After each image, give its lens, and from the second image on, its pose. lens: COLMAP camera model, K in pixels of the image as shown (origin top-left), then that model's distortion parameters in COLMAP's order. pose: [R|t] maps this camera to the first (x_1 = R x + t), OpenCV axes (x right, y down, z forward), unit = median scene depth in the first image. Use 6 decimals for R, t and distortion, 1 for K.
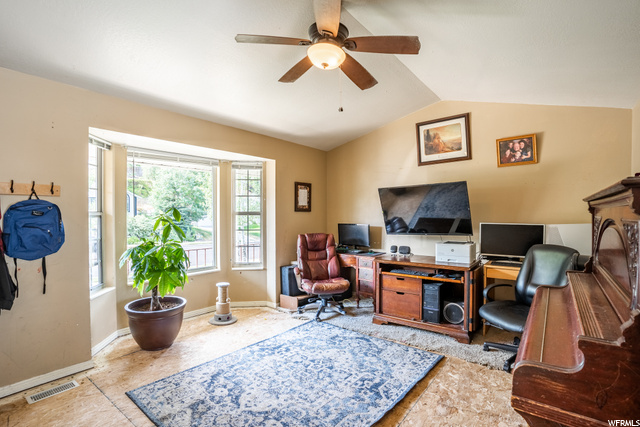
lens RADIAL K [[316.6, 0, 320.0], [0, 316.6, 213.5], [0, 0, 1]] dist [-0.080151, 0.035384]
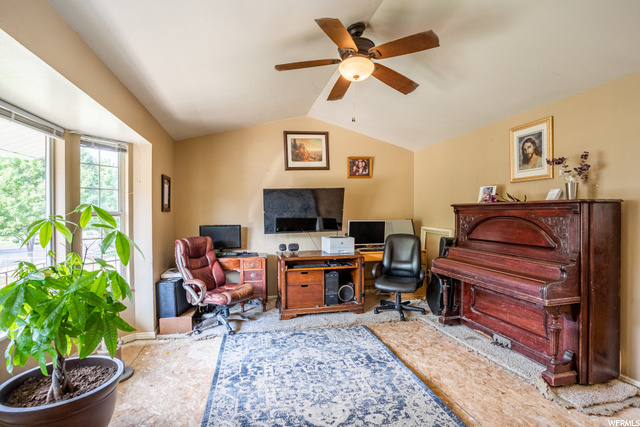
lens RADIAL K [[316.6, 0, 320.0], [0, 316.6, 213.5], [0, 0, 1]] dist [-0.080151, 0.035384]
pose [[0.624227, -0.002400, 0.781239, -0.575594], [0.002373, 0.999996, 0.001175, -0.001713], [-0.781240, 0.001121, 0.624230, 0.264613]]
